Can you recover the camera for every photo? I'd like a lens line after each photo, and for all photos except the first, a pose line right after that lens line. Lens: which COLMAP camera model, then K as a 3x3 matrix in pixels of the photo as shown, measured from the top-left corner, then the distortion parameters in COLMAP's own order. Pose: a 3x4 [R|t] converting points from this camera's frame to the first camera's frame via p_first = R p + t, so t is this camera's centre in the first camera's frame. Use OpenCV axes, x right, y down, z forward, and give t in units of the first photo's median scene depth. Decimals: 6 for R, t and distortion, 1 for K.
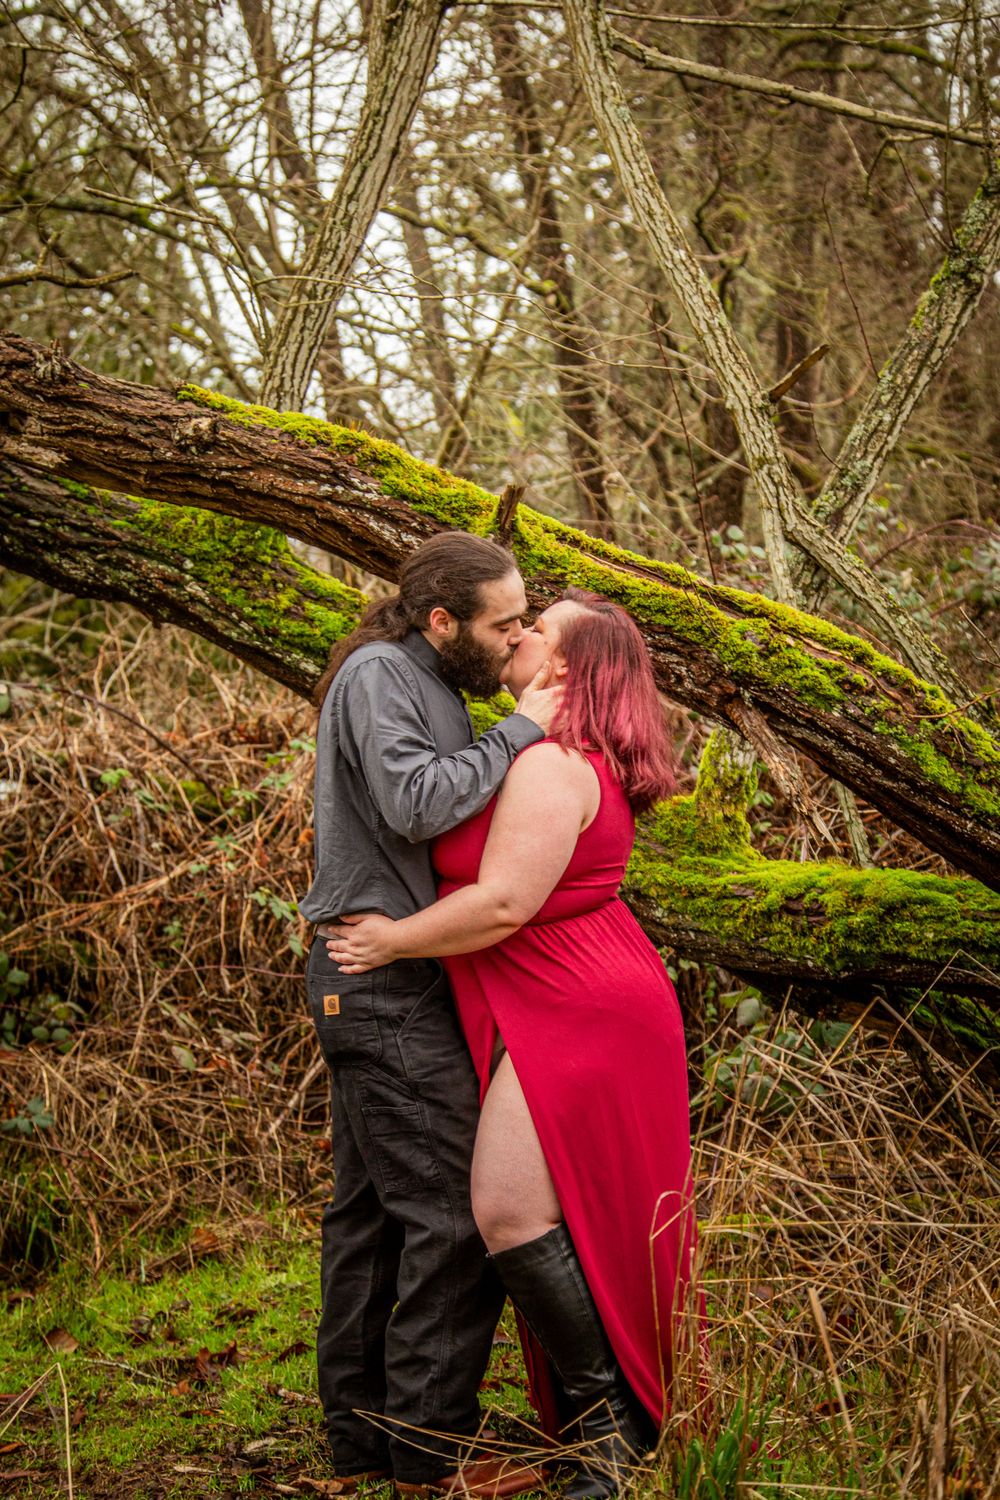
lens RADIAL K [[2000.5, 0, 504.0], [0, 2000.5, 748.1], [0, 0, 1]] dist [0.126094, 0.000000]
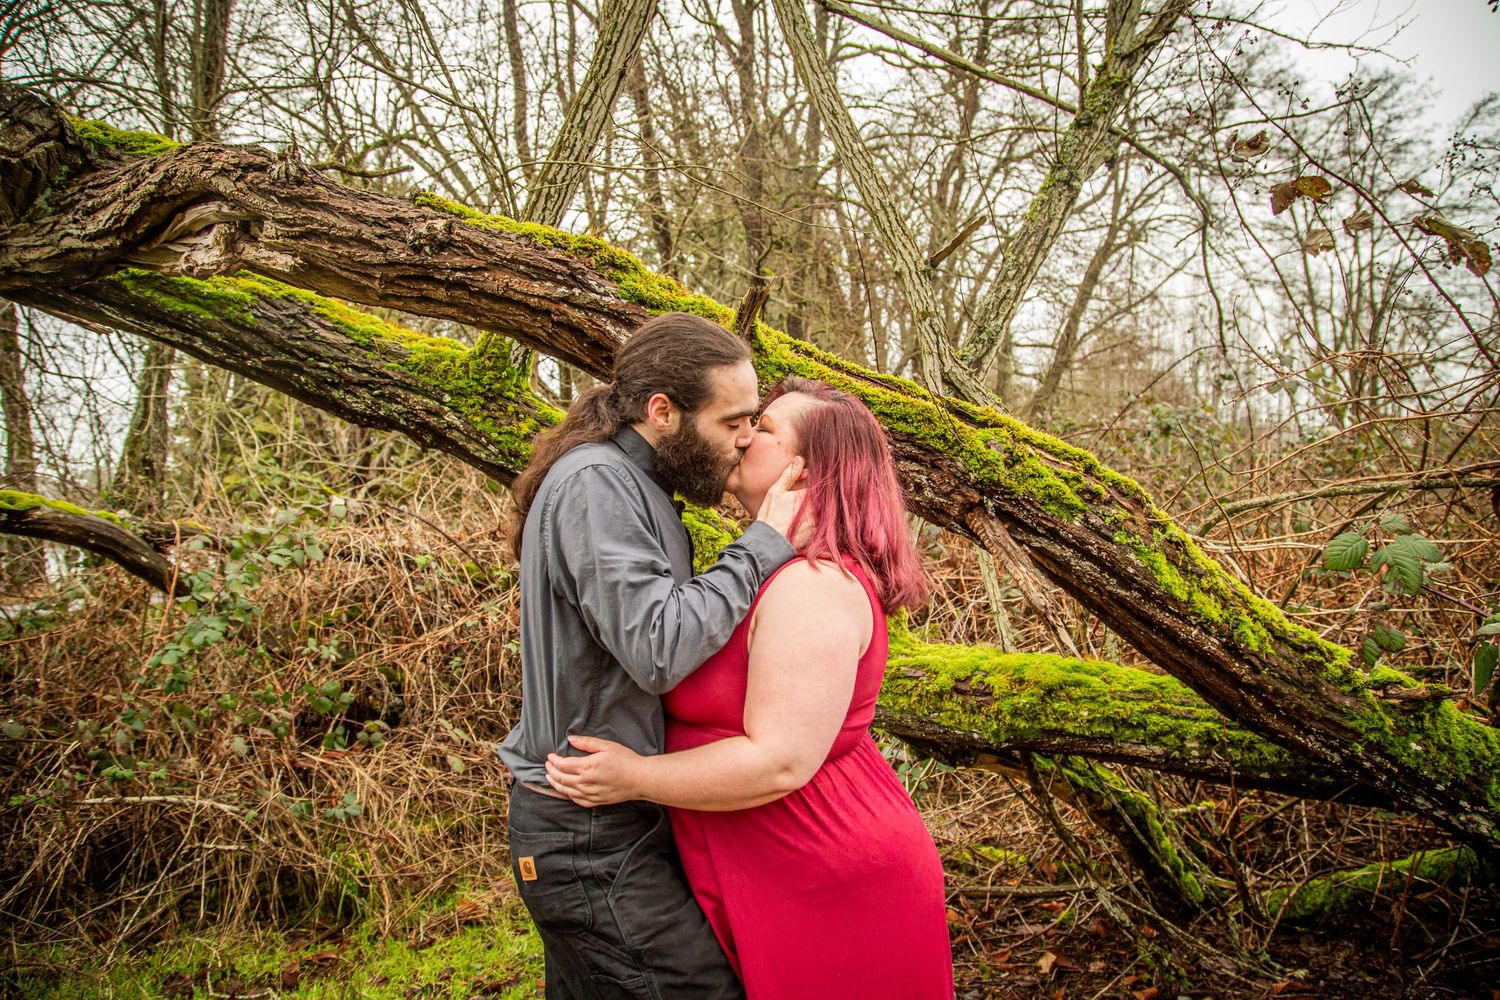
lens RADIAL K [[1060.9, 0, 746.6], [0, 1060.9, 490.9], [0, 0, 1]] dist [-0.078133, 0.003783]
pose [[0.996053, 0.006963, 0.088486, -0.034821], [-0.002901, 0.998939, -0.045954, -0.006723], [-0.088712, 0.045516, 0.995017, 0.381726]]
